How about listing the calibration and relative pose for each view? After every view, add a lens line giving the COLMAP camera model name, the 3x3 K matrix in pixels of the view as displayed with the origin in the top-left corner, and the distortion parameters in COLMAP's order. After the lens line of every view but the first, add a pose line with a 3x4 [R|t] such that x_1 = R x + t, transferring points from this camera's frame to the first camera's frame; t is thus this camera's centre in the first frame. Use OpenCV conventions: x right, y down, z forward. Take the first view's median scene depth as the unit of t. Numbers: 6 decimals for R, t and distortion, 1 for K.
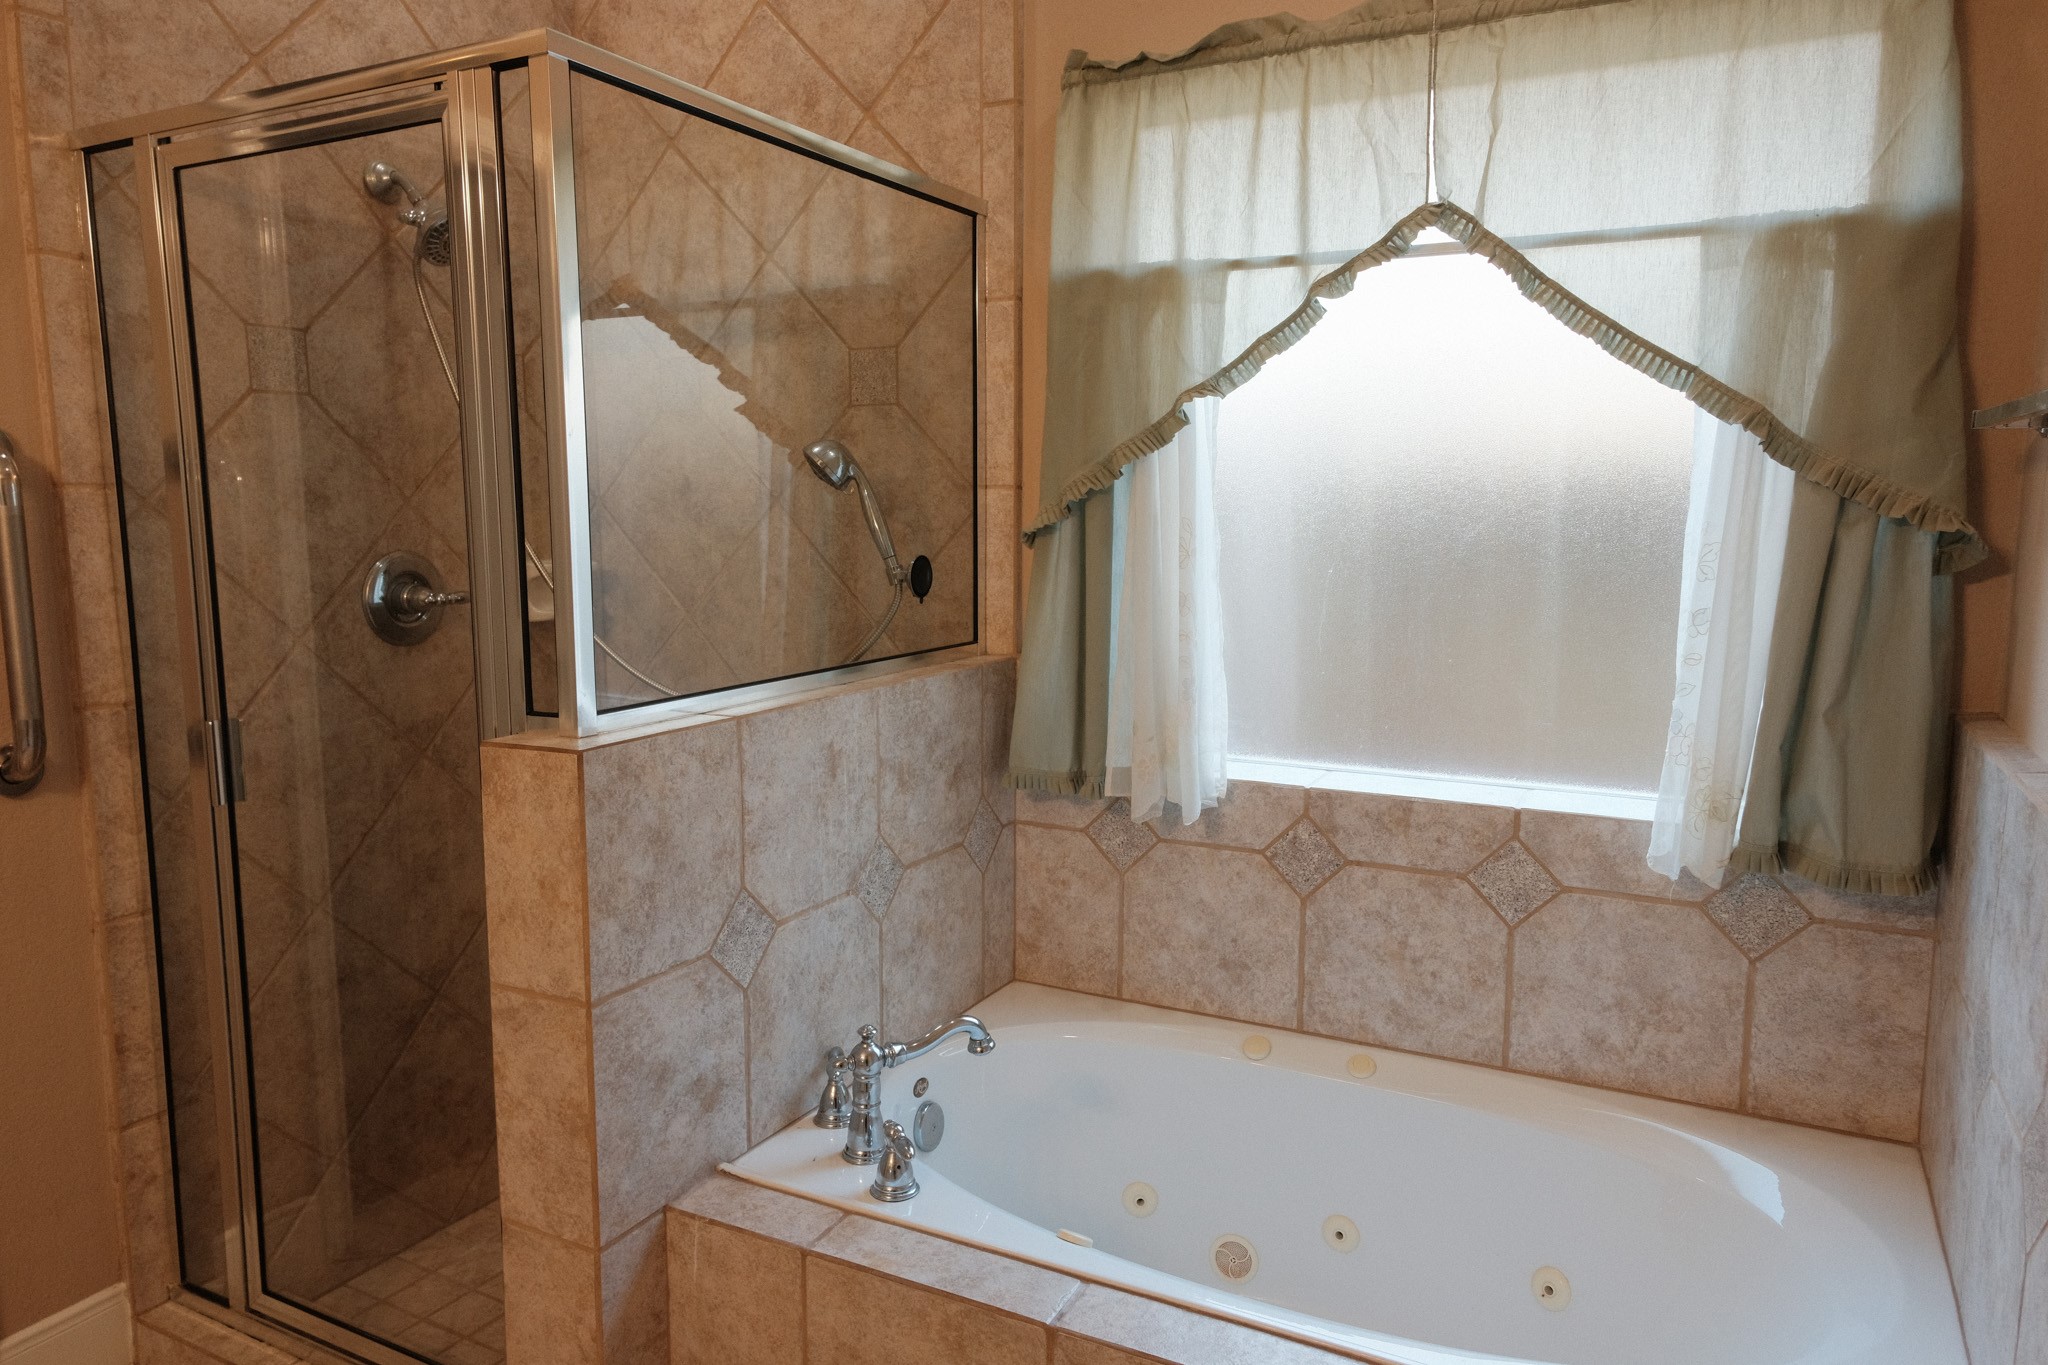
lens RADIAL K [[1366.3, 0, 923.3], [0, 1366.3, 684.8], [0, 0, 1]] dist [0.011352, 0.001582]
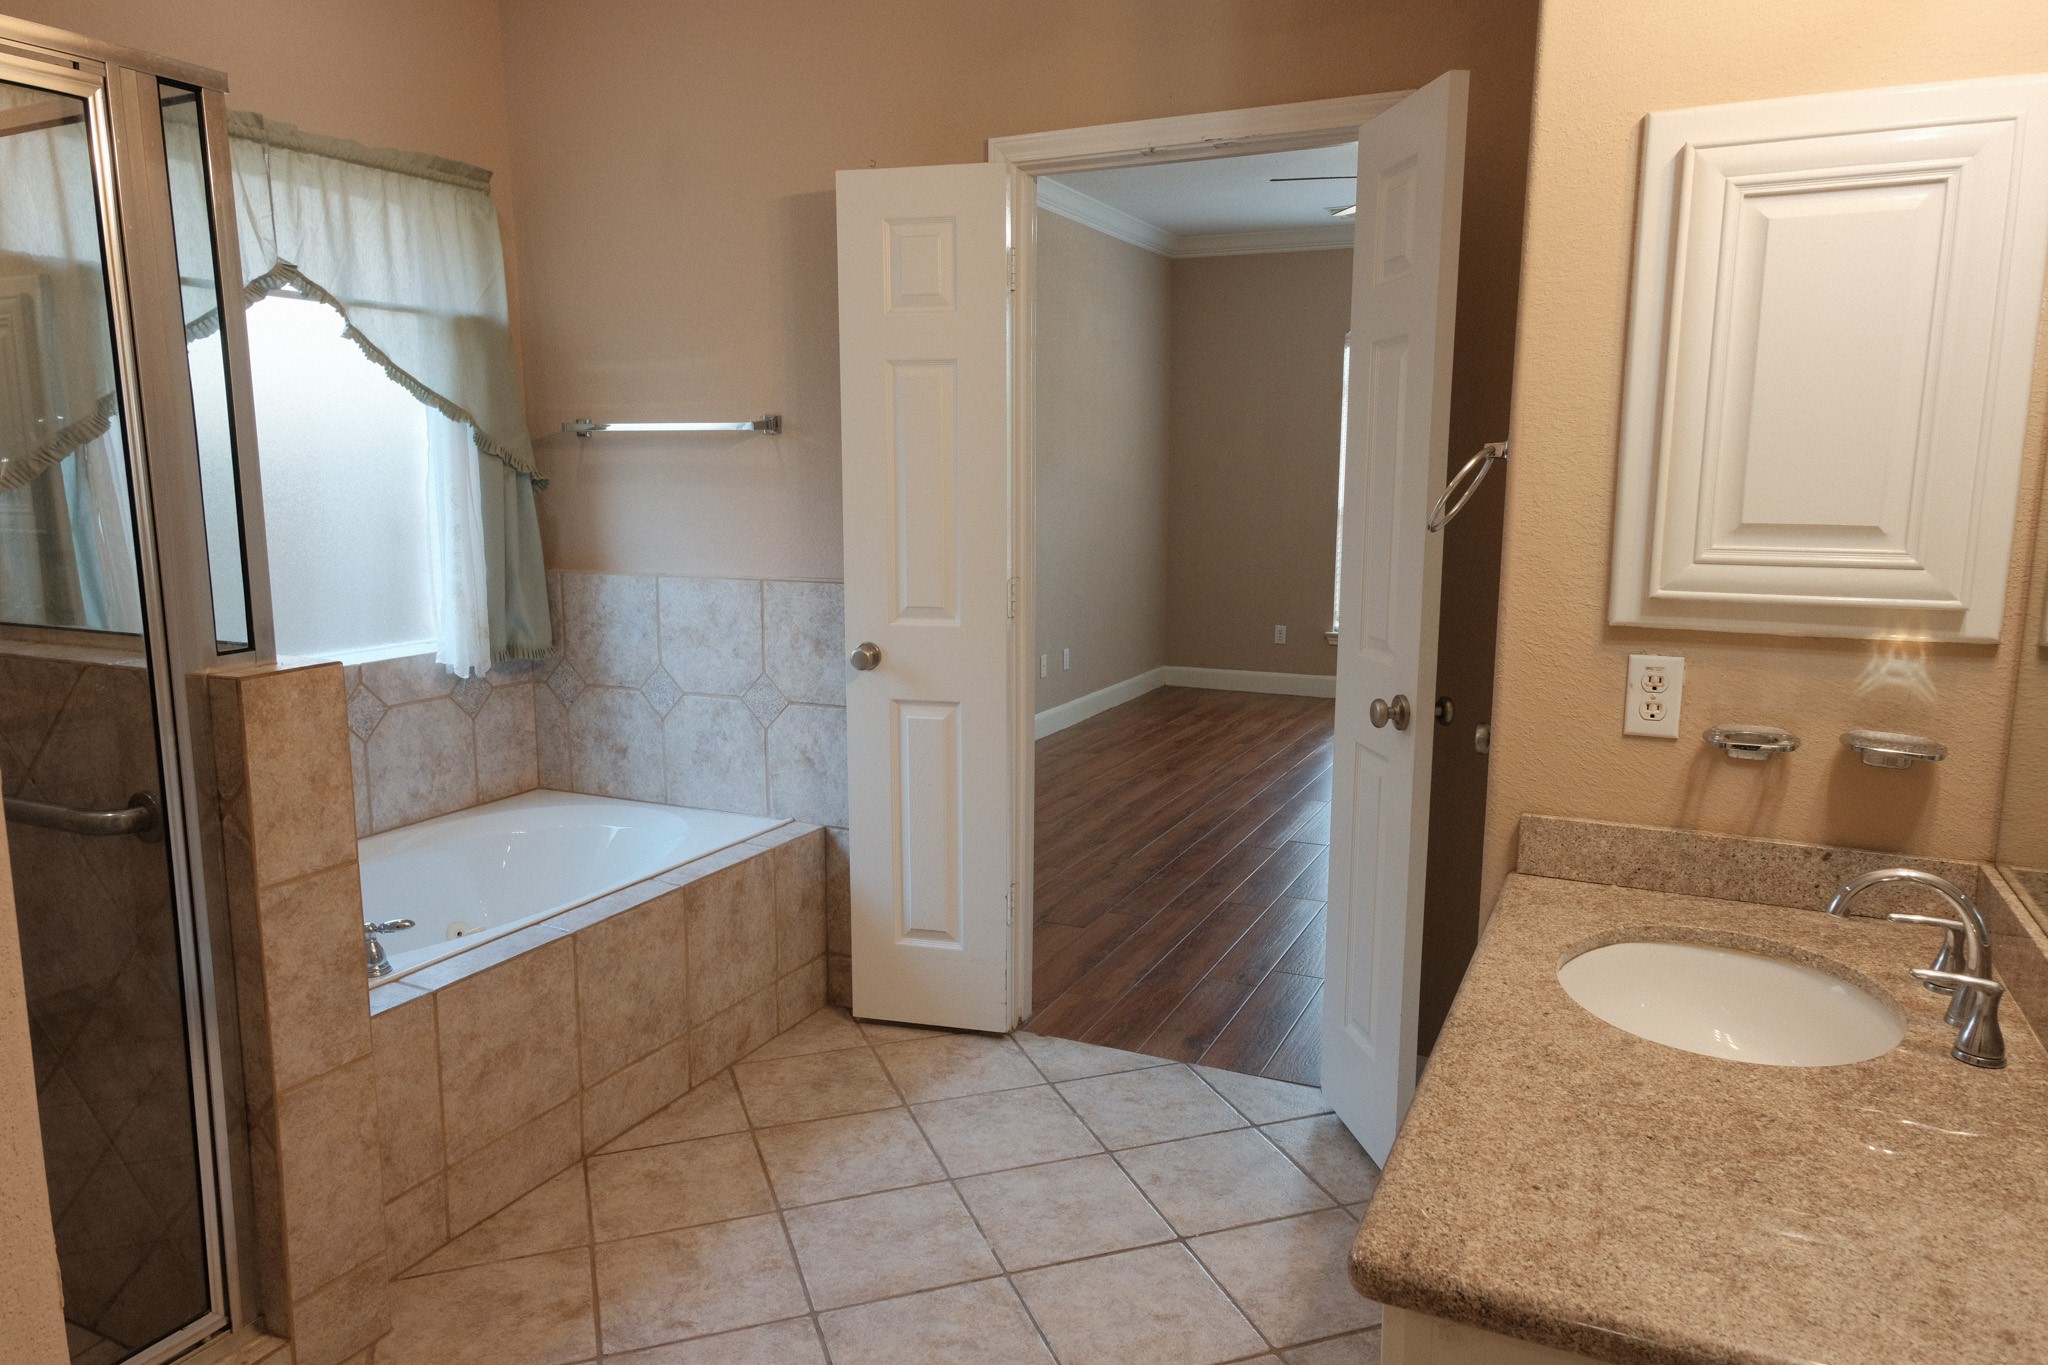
lens RADIAL K [[1372.8, 0, 1013.8], [0, 1372.8, 686.2], [0, 0, 1]] dist [-0.001604, 0.002084]
pose [[-0.028414, -0.162584, 0.986286, -1.152068], [0.137018, 0.976737, 0.164957, -0.040967], [-0.990161, 0.139826, -0.005476, 0.285400]]
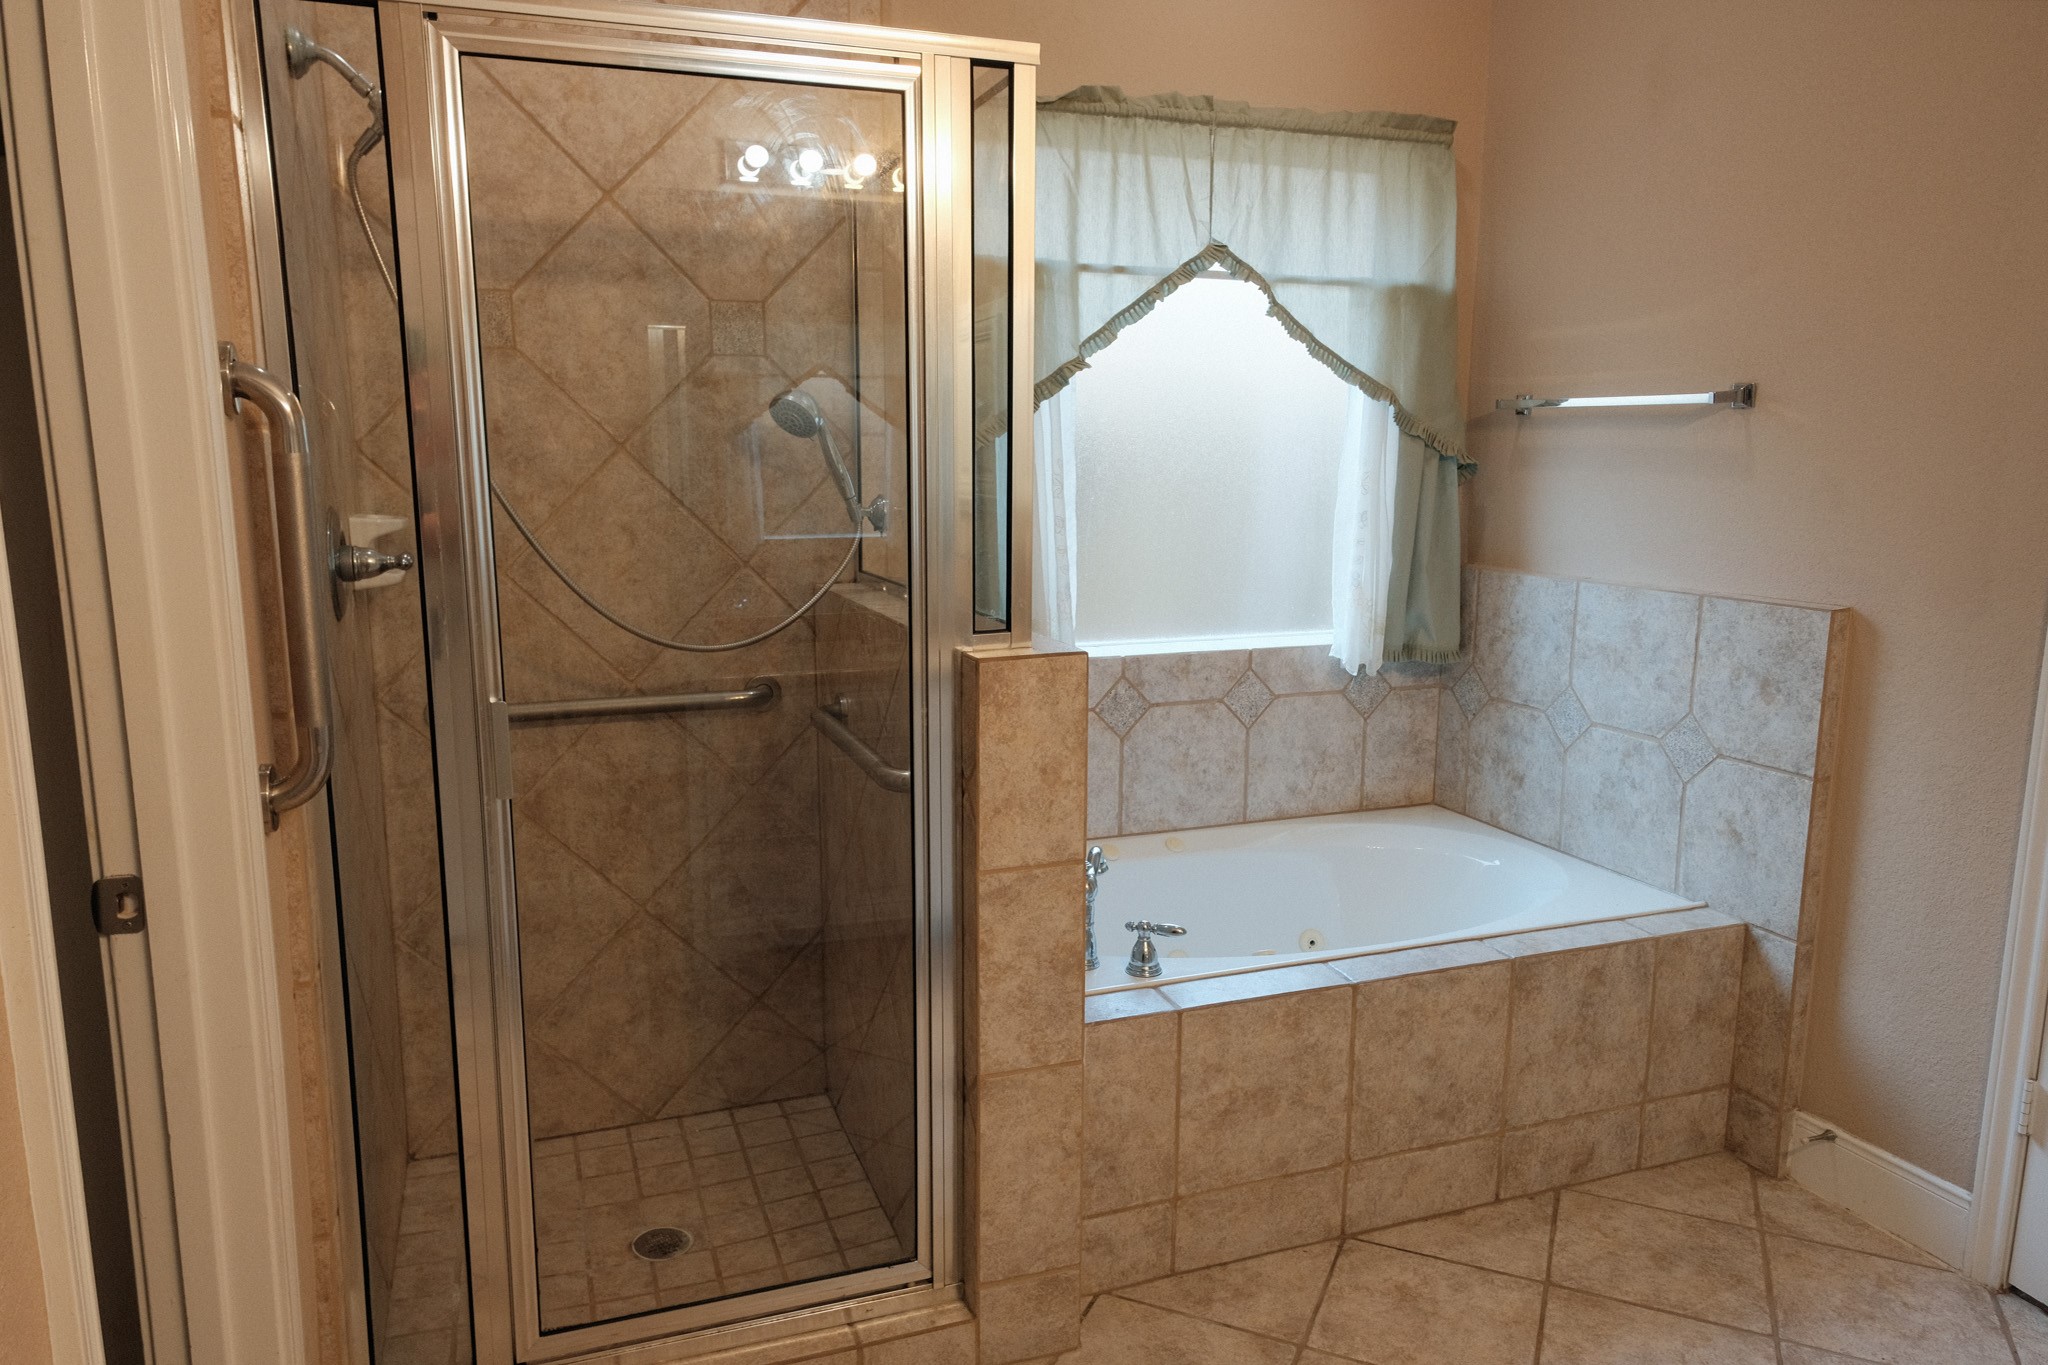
lens RADIAL K [[1388.6, 0, 1016.8], [0, 1388.6, 683.7], [0, 0, 1]] dist [-0.002156, 0.036729]
pose [[0.667503, -0.126598, 0.733766, -0.901065], [0.099867, 0.991758, 0.080262, -0.022246], [-0.737880, 0.019704, 0.674644, 0.153609]]
